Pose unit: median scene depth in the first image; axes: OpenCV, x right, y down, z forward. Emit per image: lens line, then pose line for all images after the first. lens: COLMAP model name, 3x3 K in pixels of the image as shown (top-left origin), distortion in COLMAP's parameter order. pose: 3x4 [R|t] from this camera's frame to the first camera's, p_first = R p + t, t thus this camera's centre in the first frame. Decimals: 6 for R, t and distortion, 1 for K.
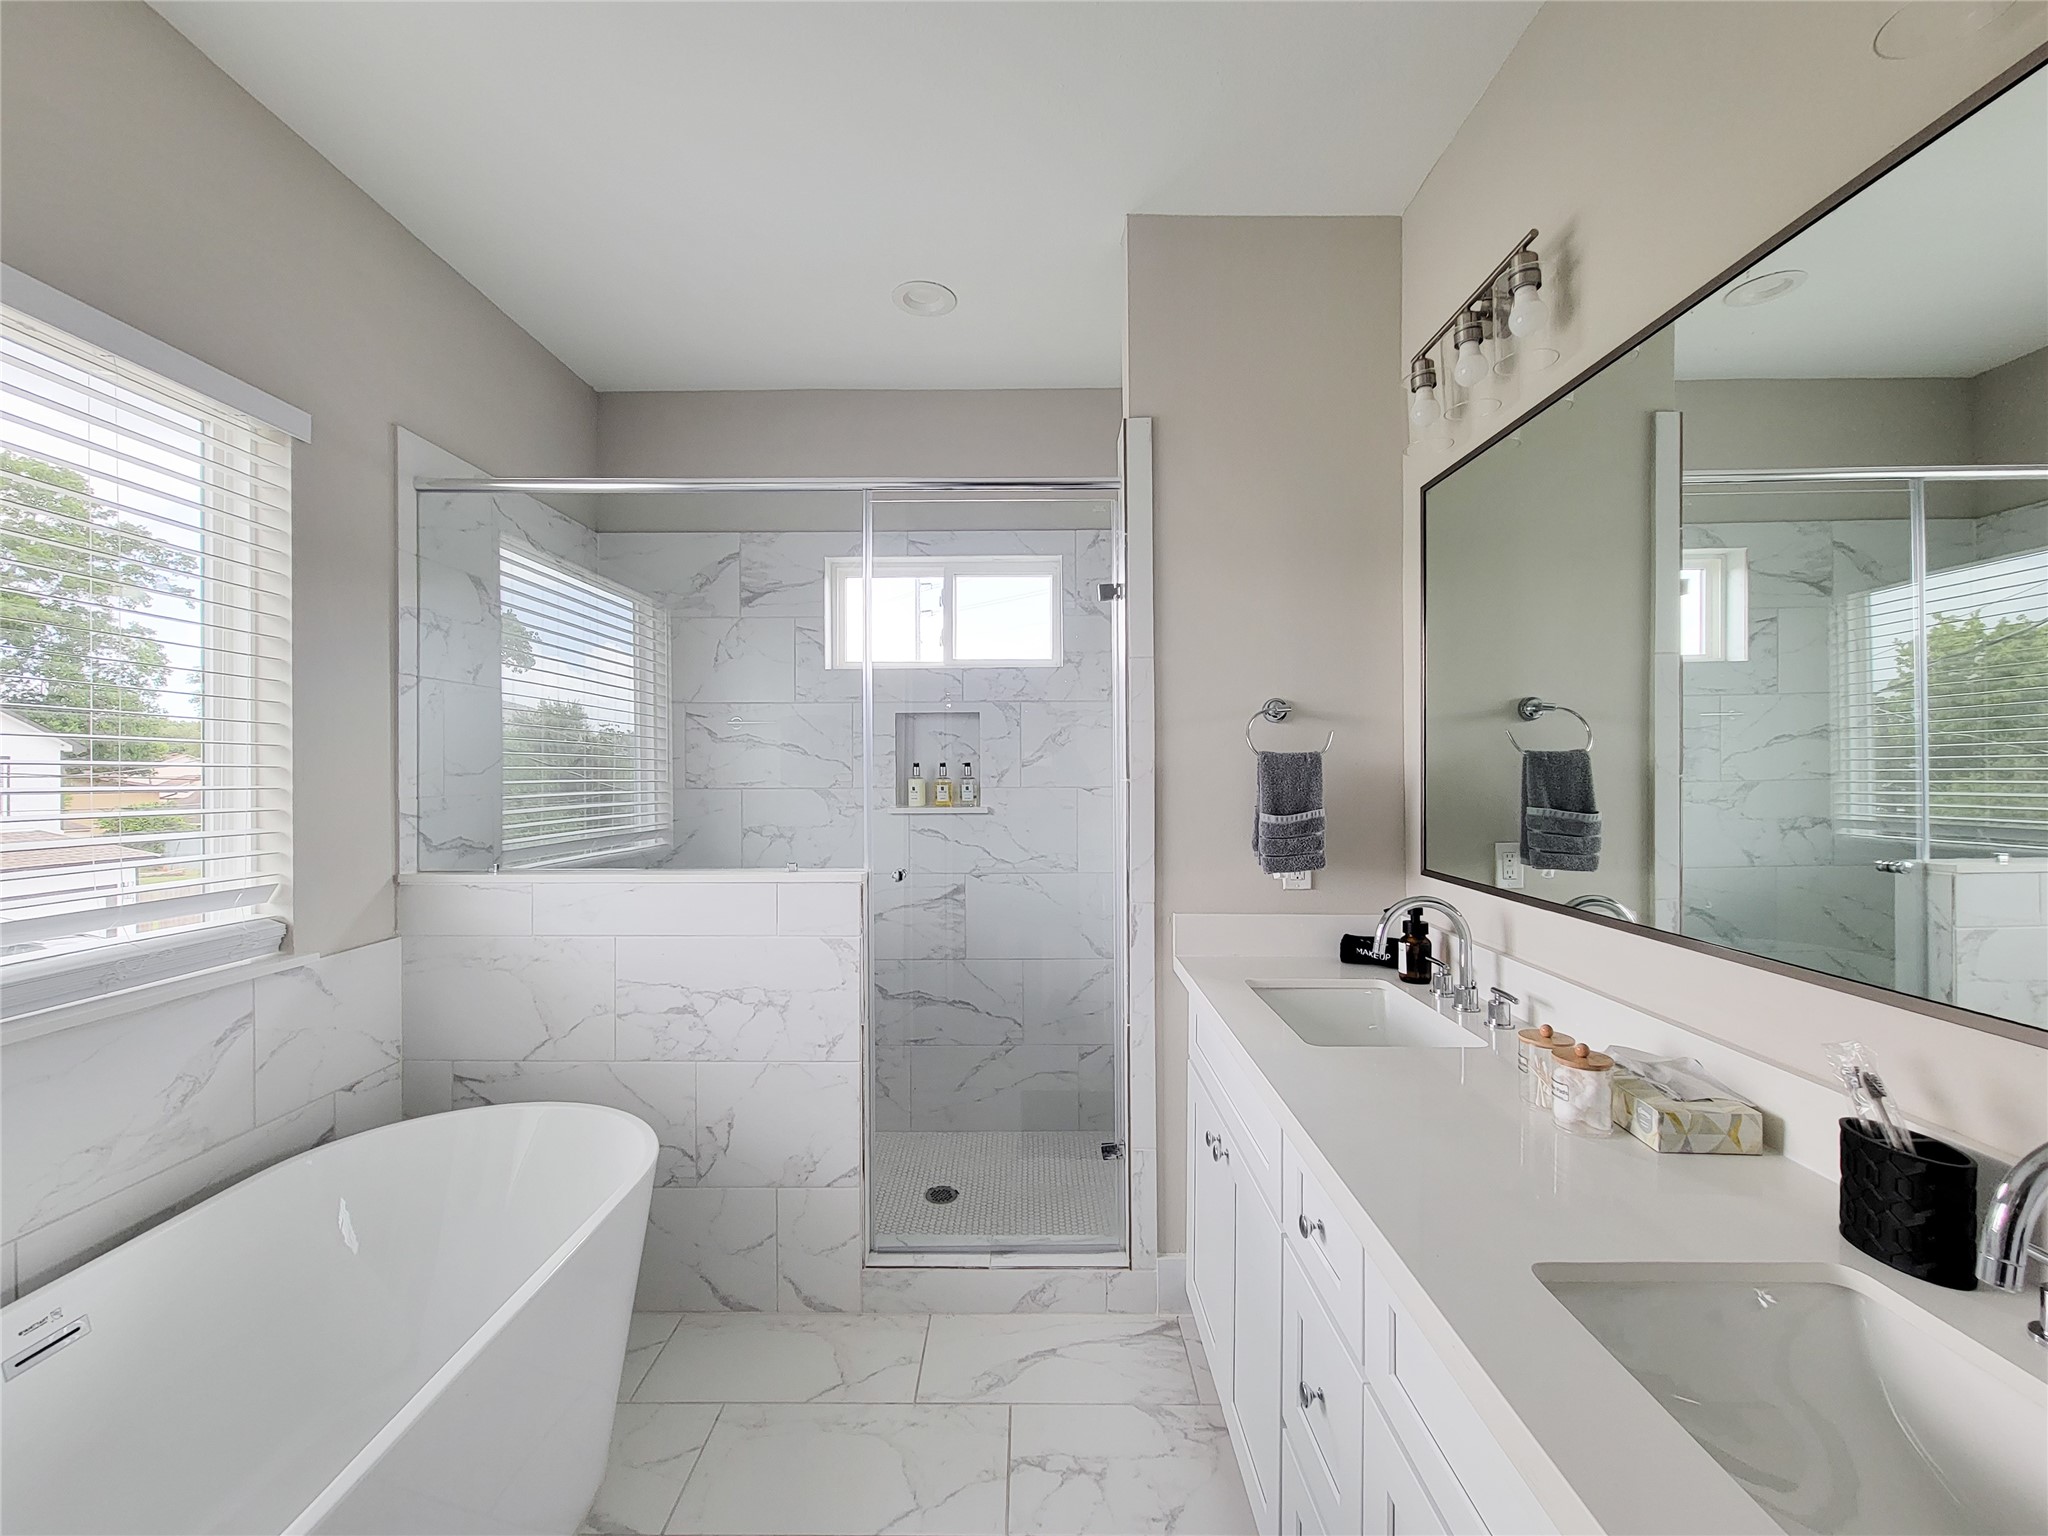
lens RADIAL K [[861.2, 0, 1011.0], [0, 861.2, 738.0], [0, 0, 1]] dist [0.003816, -0.002898]
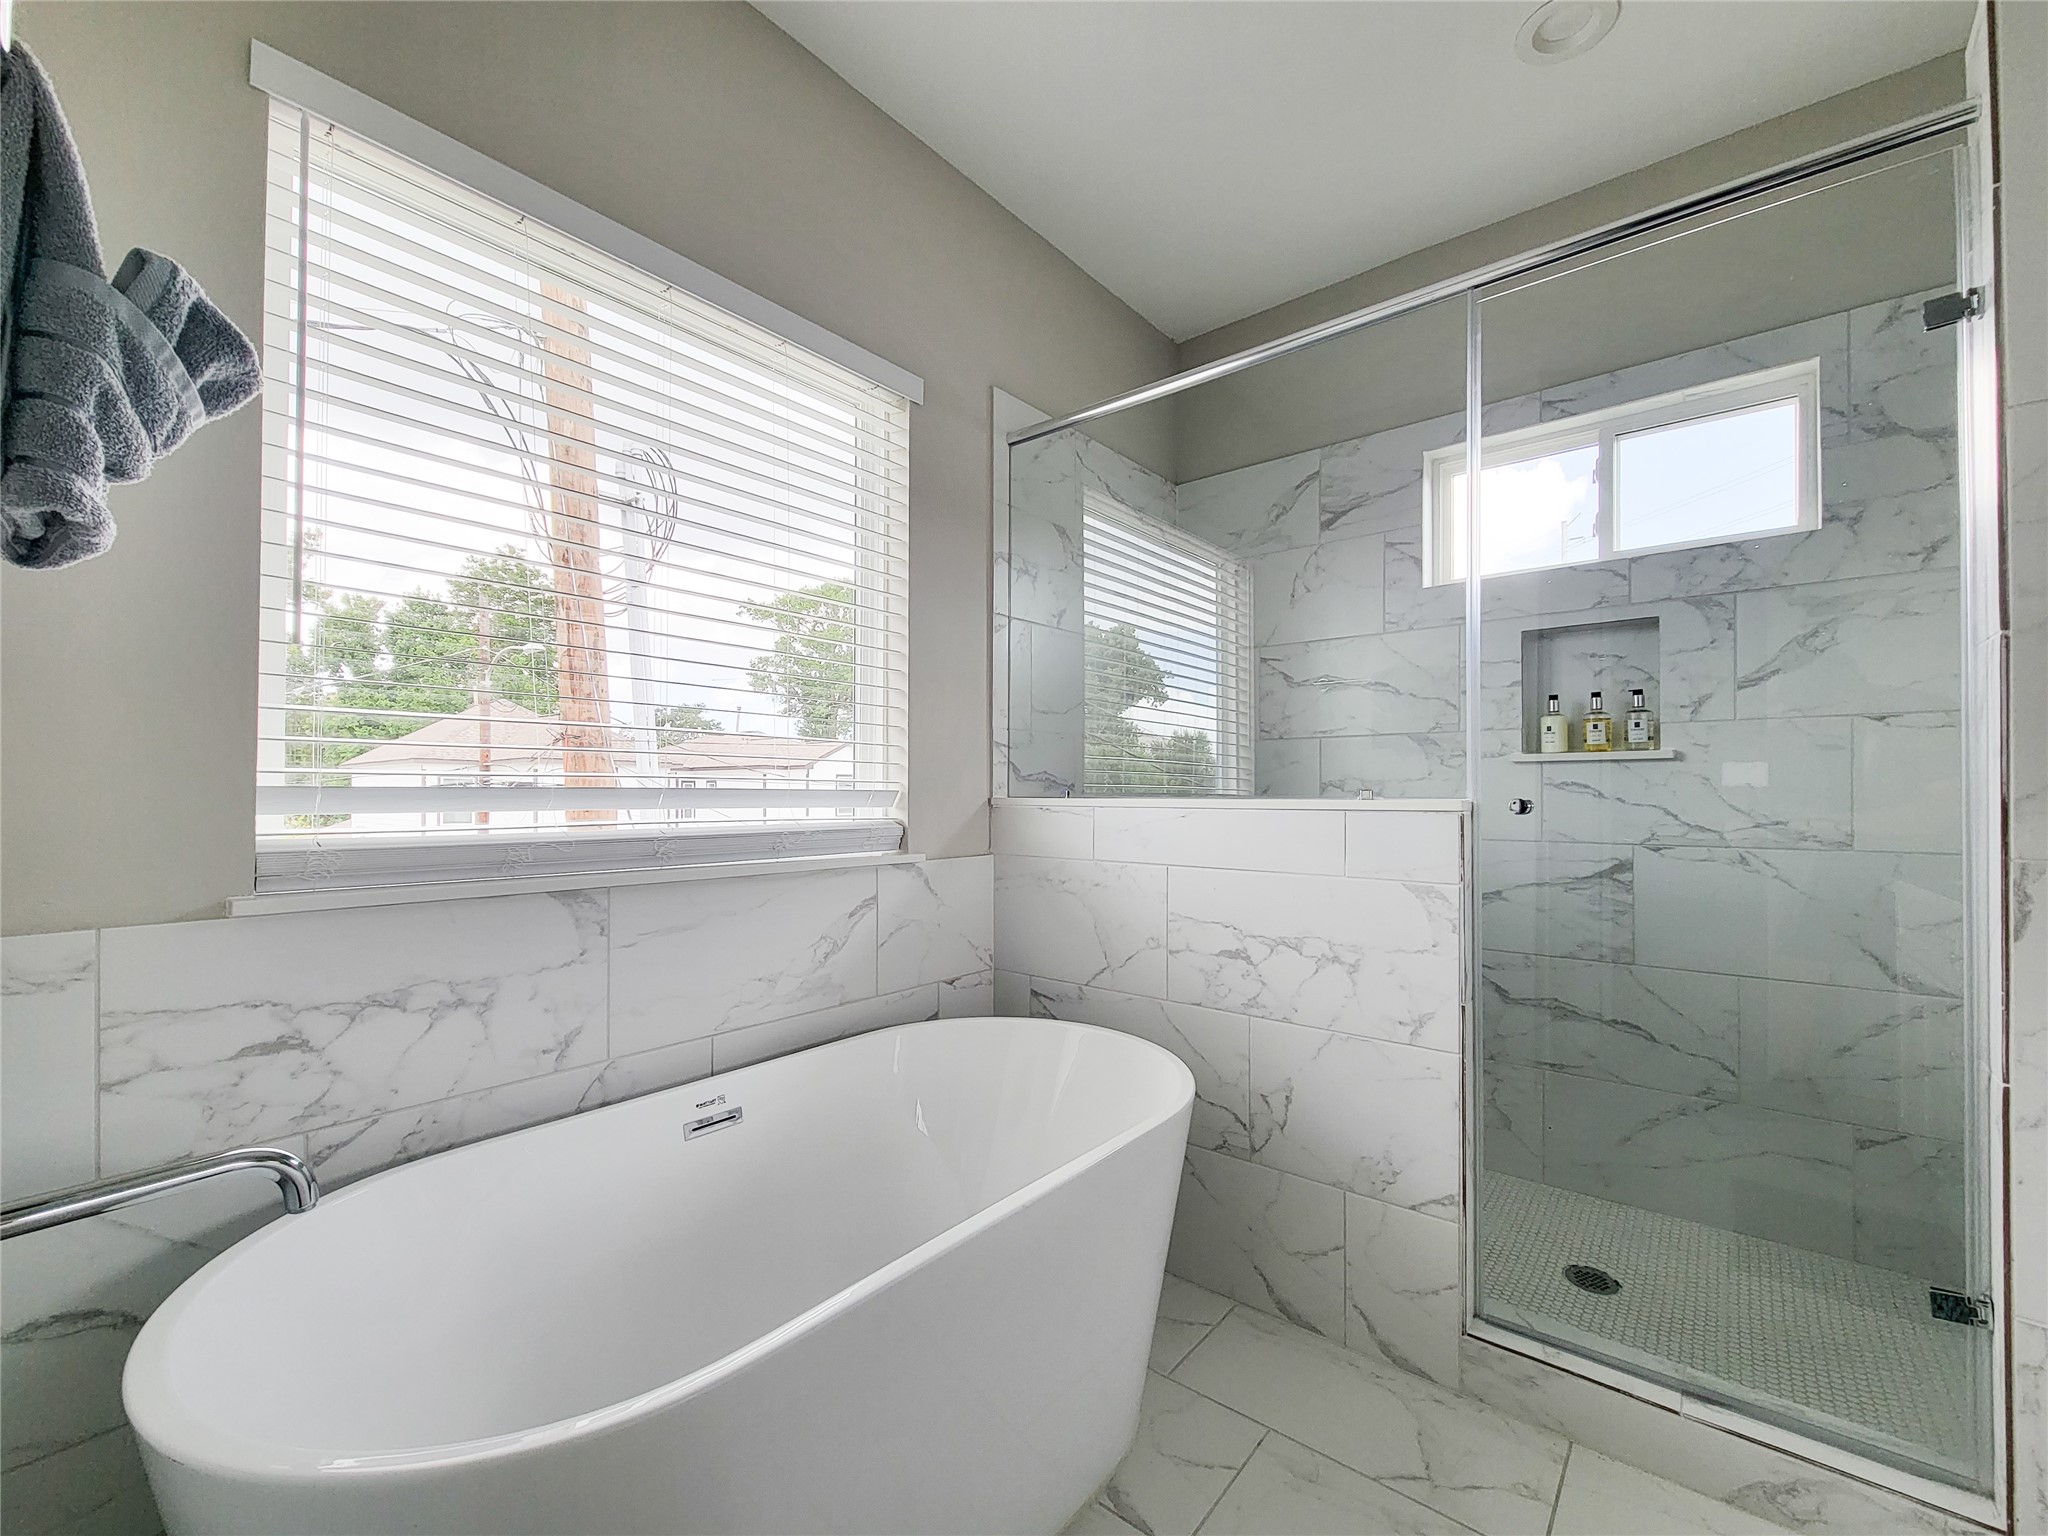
lens RADIAL K [[814.5, 0, 1061.1], [0, 814.5, 804.8], [0, 0, 1]] dist [0.008874, -0.004448]
pose [[0.788565, 0.003274, -0.614943, -0.014782], [0.005244, 0.999914, 0.012048, 0.151353], [0.614930, -0.012726, 0.788479, 0.242439]]
